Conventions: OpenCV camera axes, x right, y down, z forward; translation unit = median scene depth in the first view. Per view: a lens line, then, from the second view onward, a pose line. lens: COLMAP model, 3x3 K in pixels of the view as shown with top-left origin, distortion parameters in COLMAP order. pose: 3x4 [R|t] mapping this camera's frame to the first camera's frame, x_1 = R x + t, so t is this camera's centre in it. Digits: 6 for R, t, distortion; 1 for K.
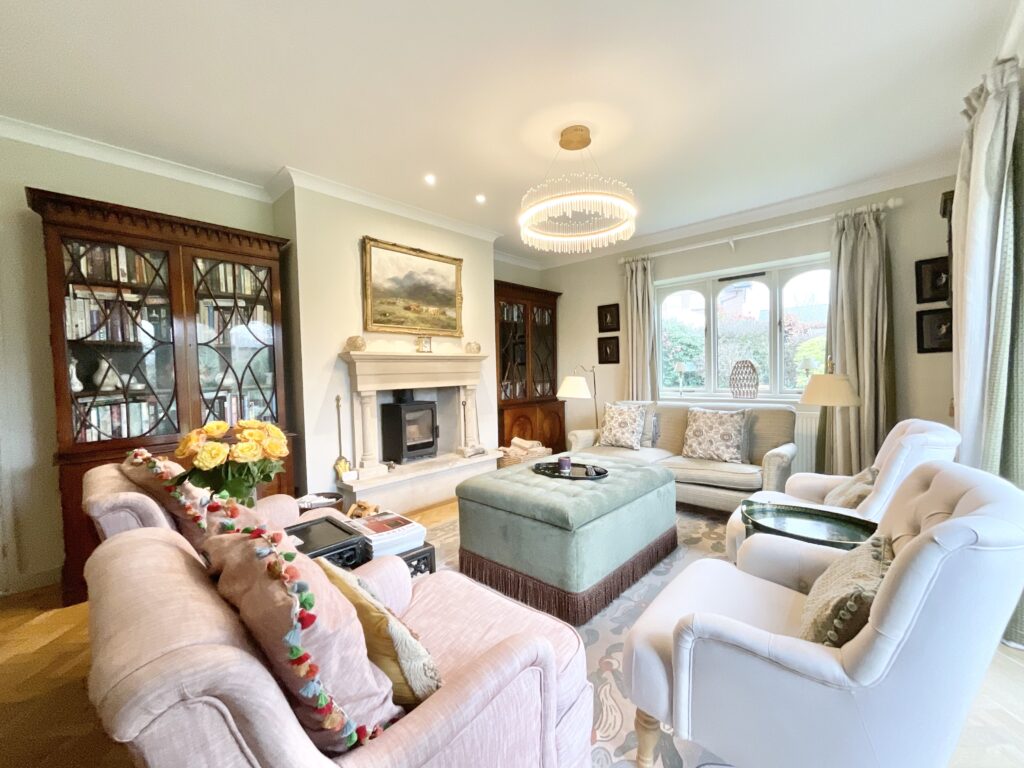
lens RADIAL K [[419.8, 0, 512.6], [0, 419.8, 382.4], [0, 0, 1]] dist [-0.000763, -0.000264]
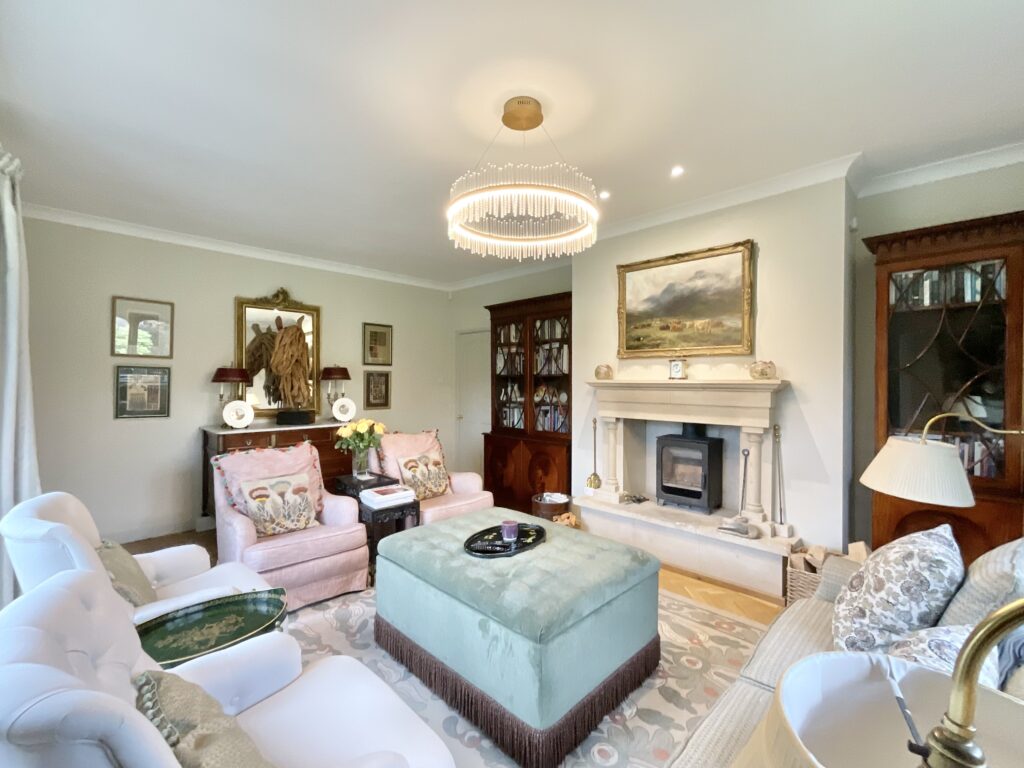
lens RADIAL K [[438.5, 0, 506.6], [0, 438.5, 387.5], [0, 0, 1]] dist [-0.001199, -0.000088]
pose [[-0.037836, 0.033037, -0.998738, 0.688902], [-0.035310, 0.998785, 0.034376, -0.074808], [0.998660, 0.036566, -0.036623, 0.731516]]
